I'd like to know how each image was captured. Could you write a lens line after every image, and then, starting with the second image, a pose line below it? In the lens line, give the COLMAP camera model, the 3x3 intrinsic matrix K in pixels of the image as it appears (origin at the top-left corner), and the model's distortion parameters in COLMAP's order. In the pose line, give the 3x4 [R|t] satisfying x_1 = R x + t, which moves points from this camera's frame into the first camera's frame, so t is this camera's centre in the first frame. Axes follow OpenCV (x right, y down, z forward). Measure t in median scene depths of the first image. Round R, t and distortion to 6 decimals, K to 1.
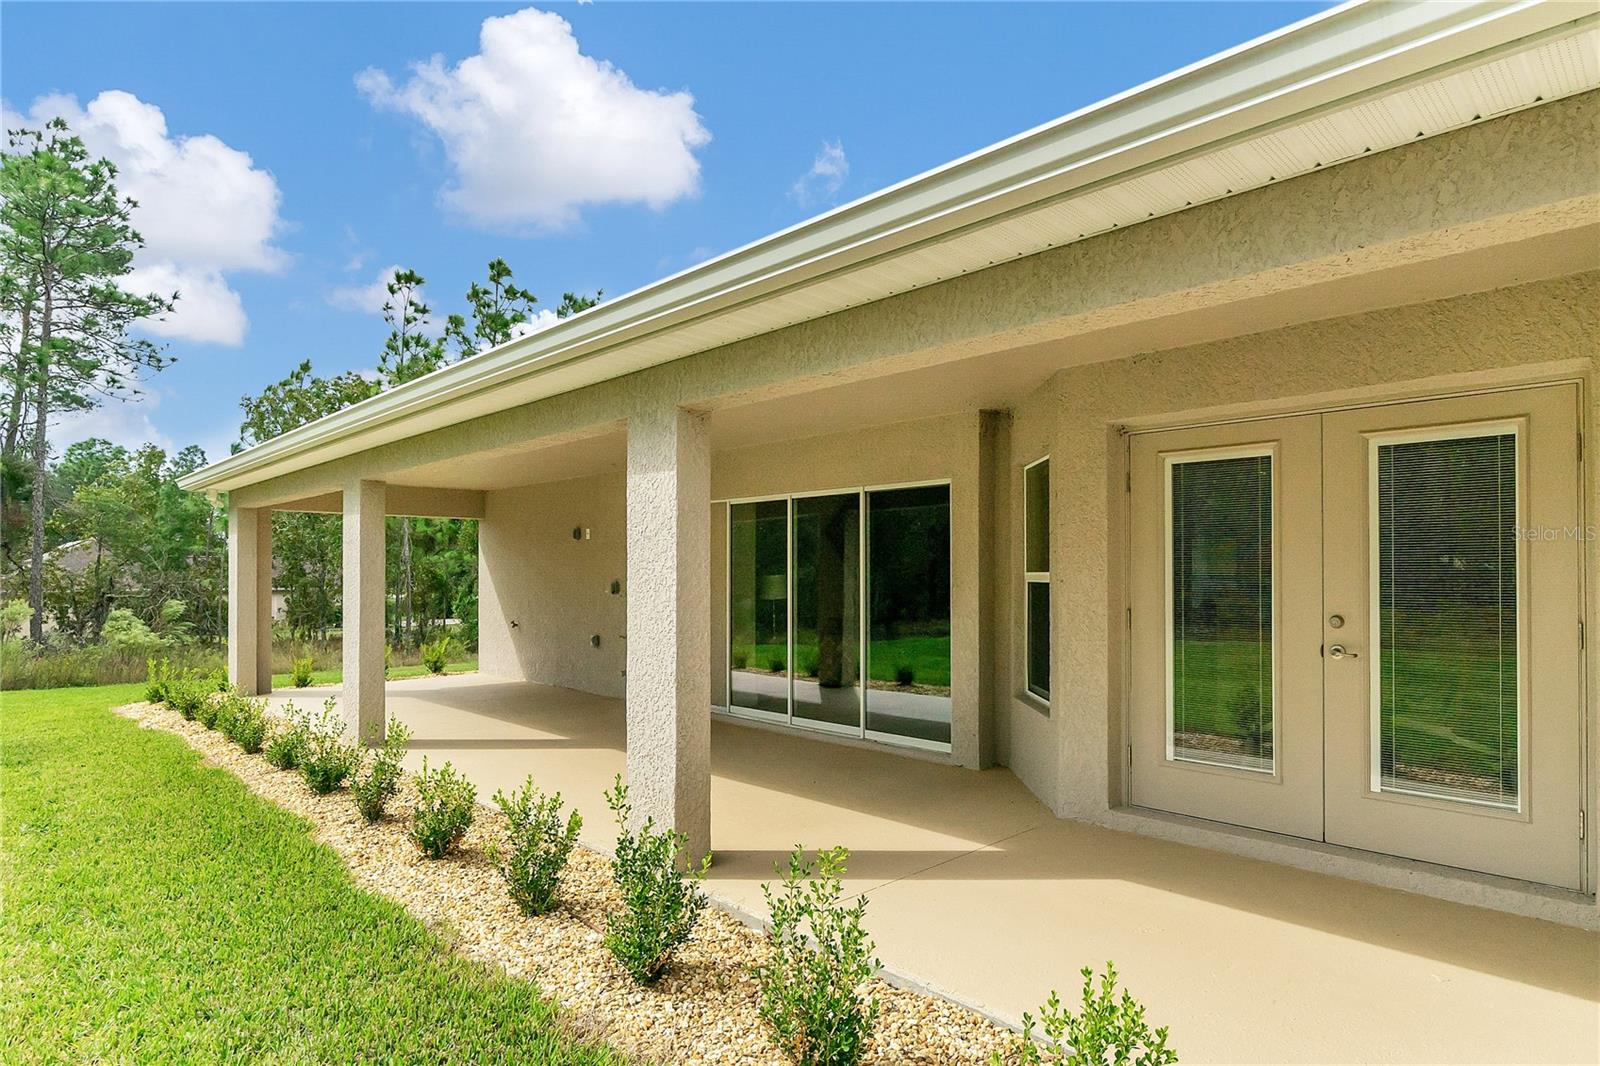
lens RADIAL K [[933.7, 0, 786.8], [0, 933.7, 564.8], [0, 0, 1]] dist [-0.004054, -0.000557]
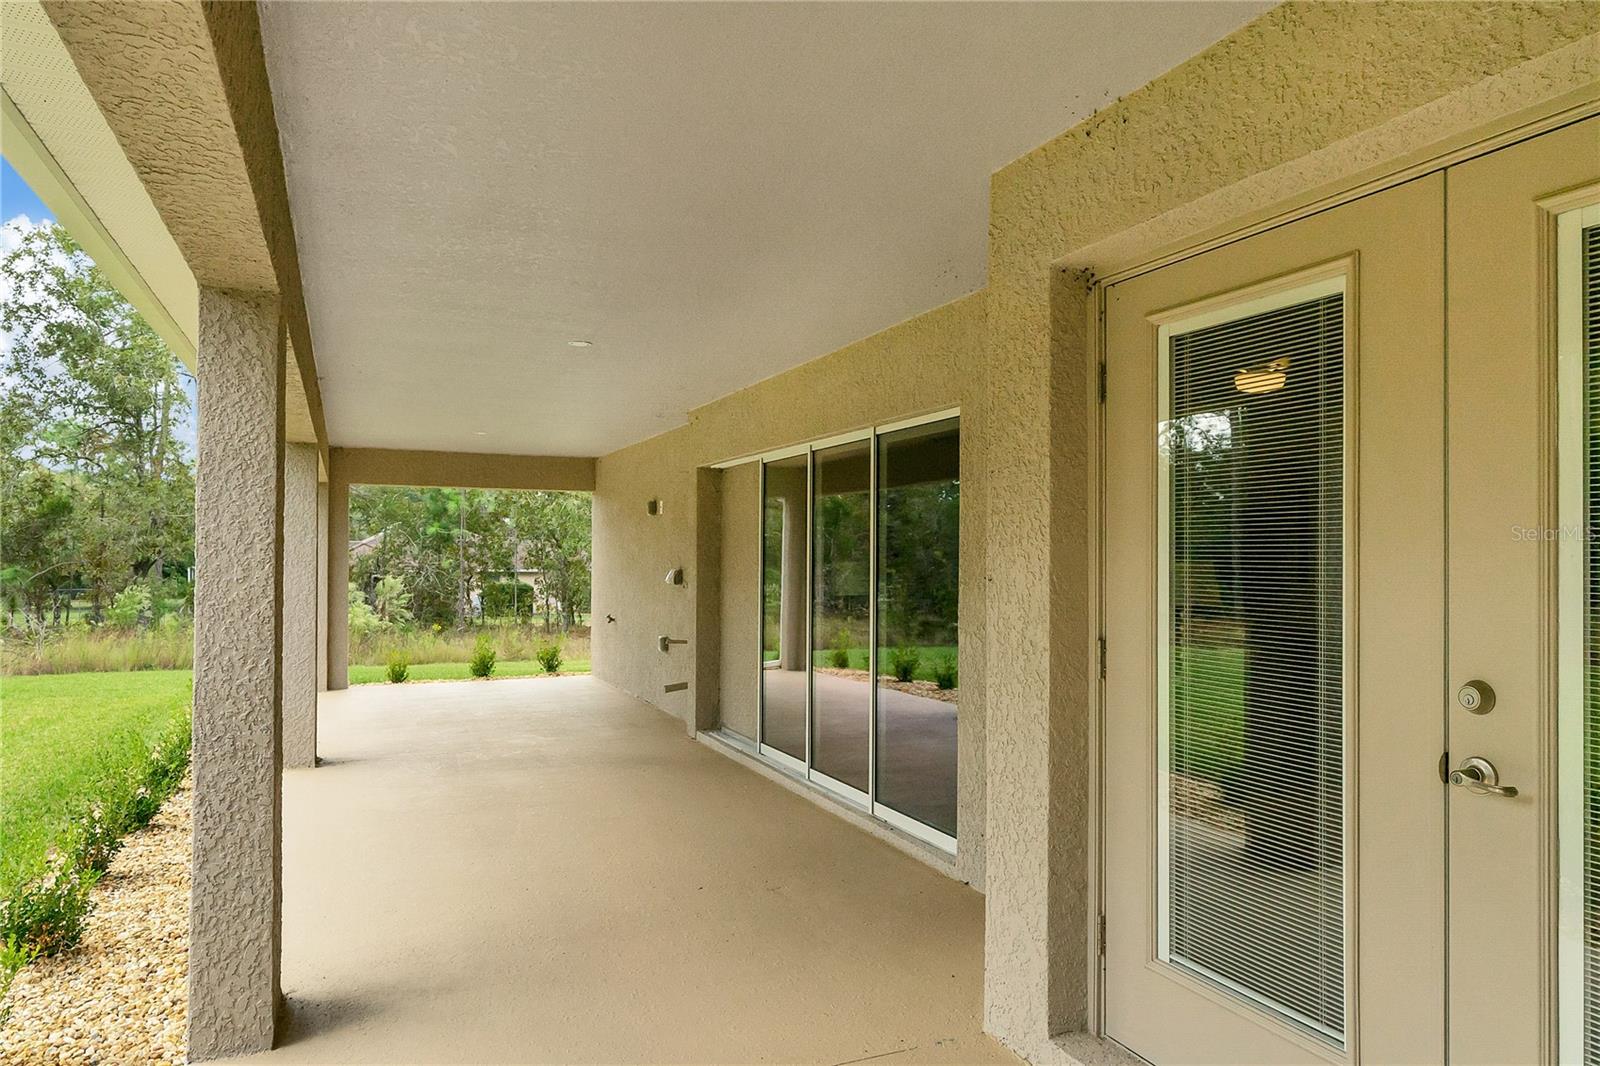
lens RADIAL K [[1041.4, 0, 801.2], [0, 1041.4, 543.0], [0, 0, 1]] dist [-0.006176, 0.001209]
pose [[0.940919, 0.004332, -0.338604, 0.404927], [-0.006311, 0.999969, -0.004743, 0.000429], [0.338573, 0.006600, 0.940917, 0.427604]]
